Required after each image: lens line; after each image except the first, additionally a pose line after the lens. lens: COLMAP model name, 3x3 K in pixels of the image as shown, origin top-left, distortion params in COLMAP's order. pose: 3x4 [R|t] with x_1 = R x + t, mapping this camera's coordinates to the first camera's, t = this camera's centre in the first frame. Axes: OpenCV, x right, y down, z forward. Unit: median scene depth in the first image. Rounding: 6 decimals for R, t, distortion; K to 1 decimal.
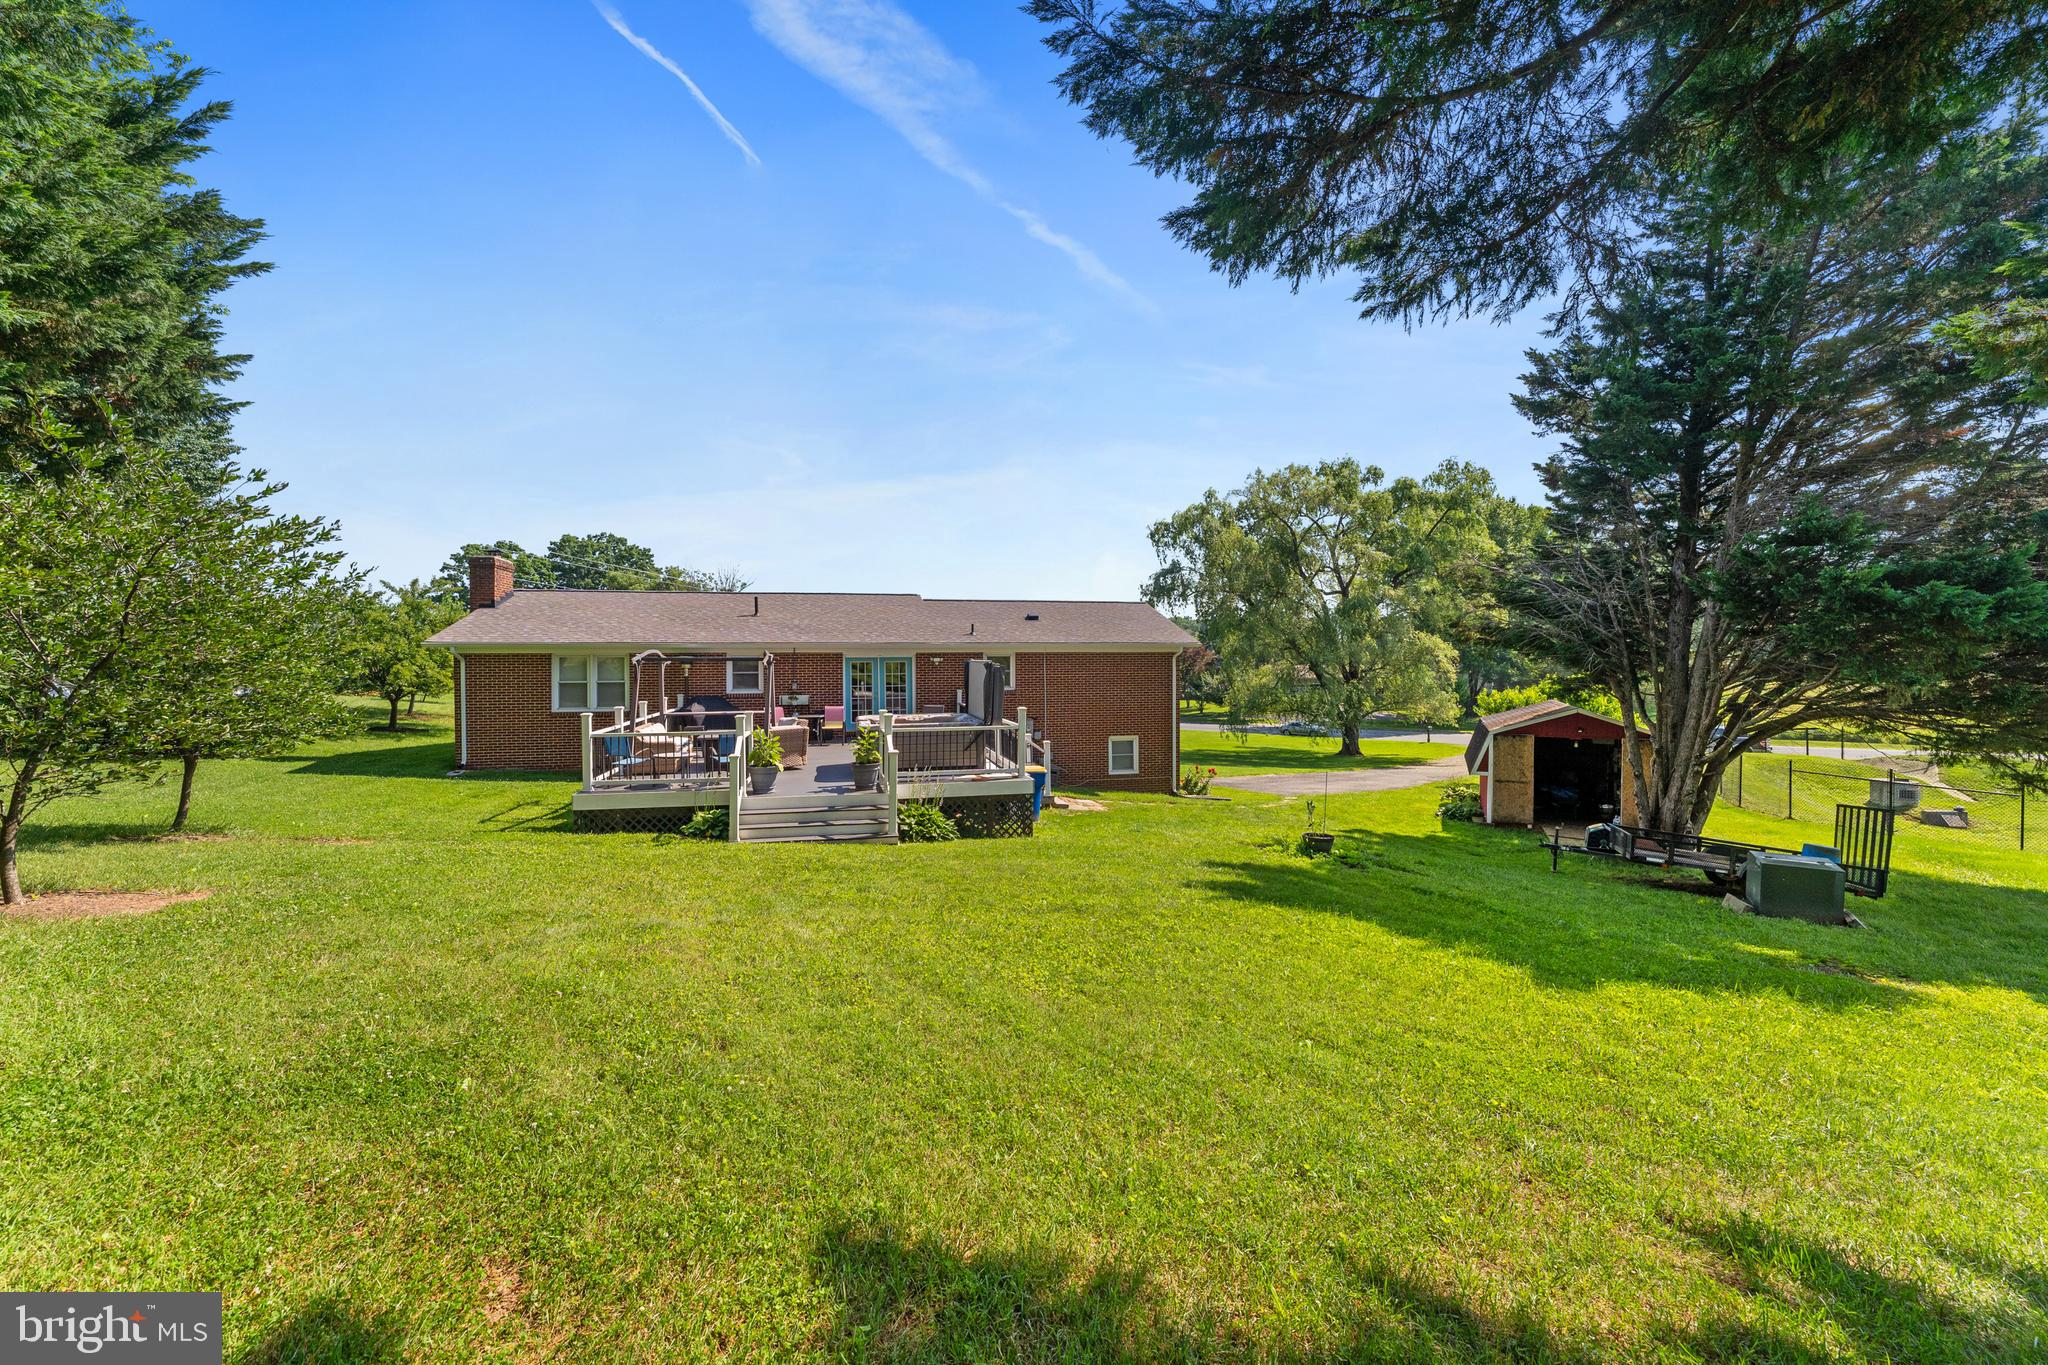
lens RADIAL K [[829.8, 0, 1021.5], [0, 829.8, 674.1], [0, 0, 1]] dist [0.000514, -0.000277]
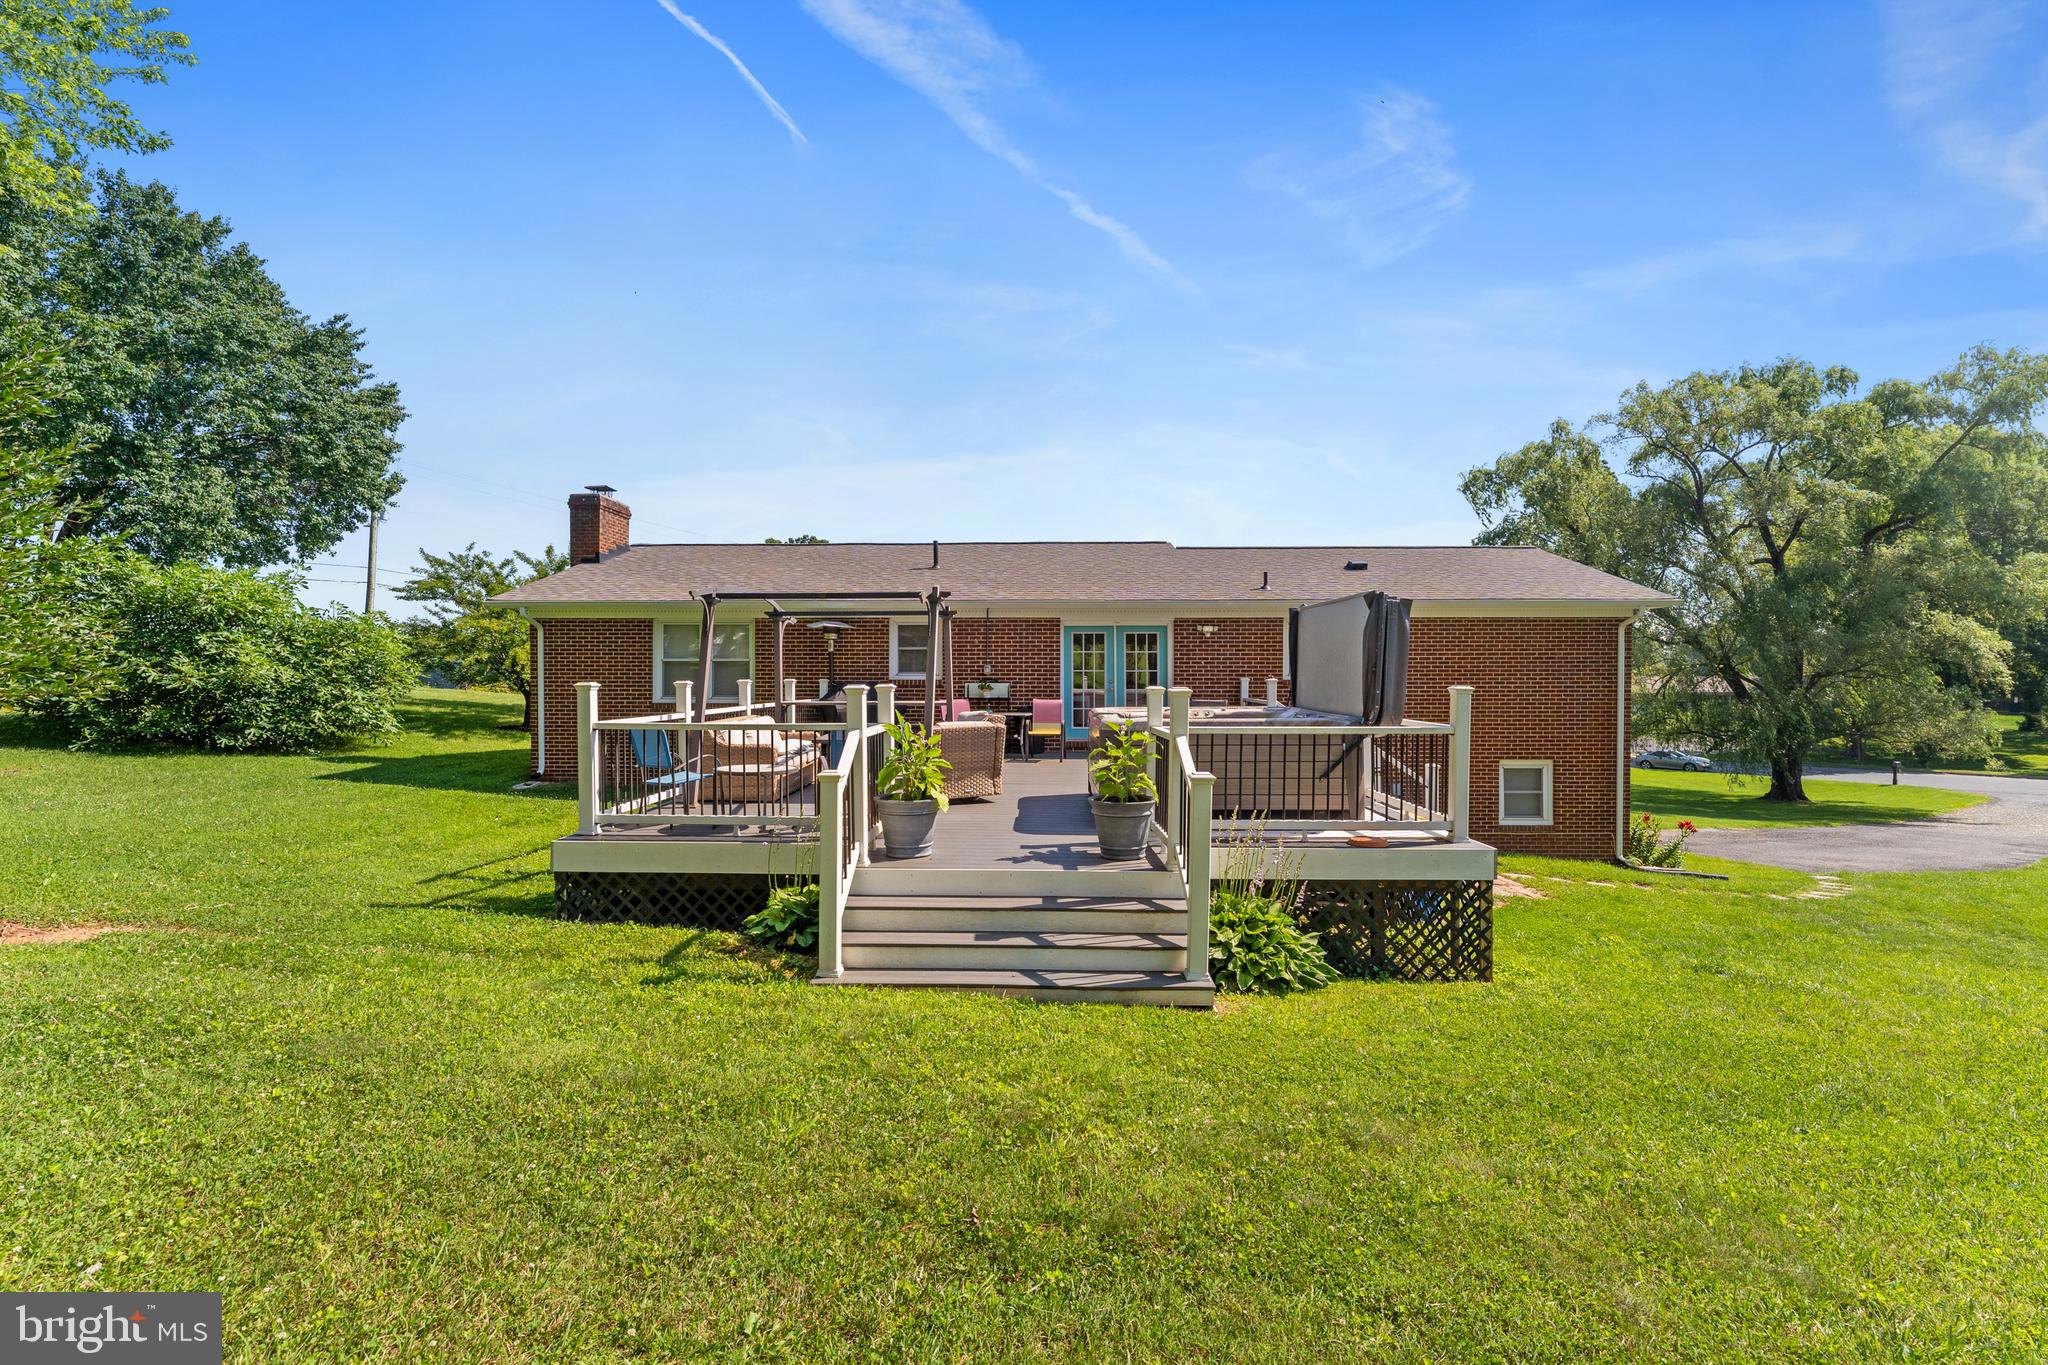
lens RADIAL K [[912.1, 0, 1025.3], [0, 912.1, 679.4], [0, 0, 1]] dist [0.000249, -0.000067]
pose [[0.971858, 0.006098, -0.235489, -0.077939], [-0.008868, 0.999903, -0.010705, 0.030507], [0.235401, 0.012492, 0.971818, 0.319202]]
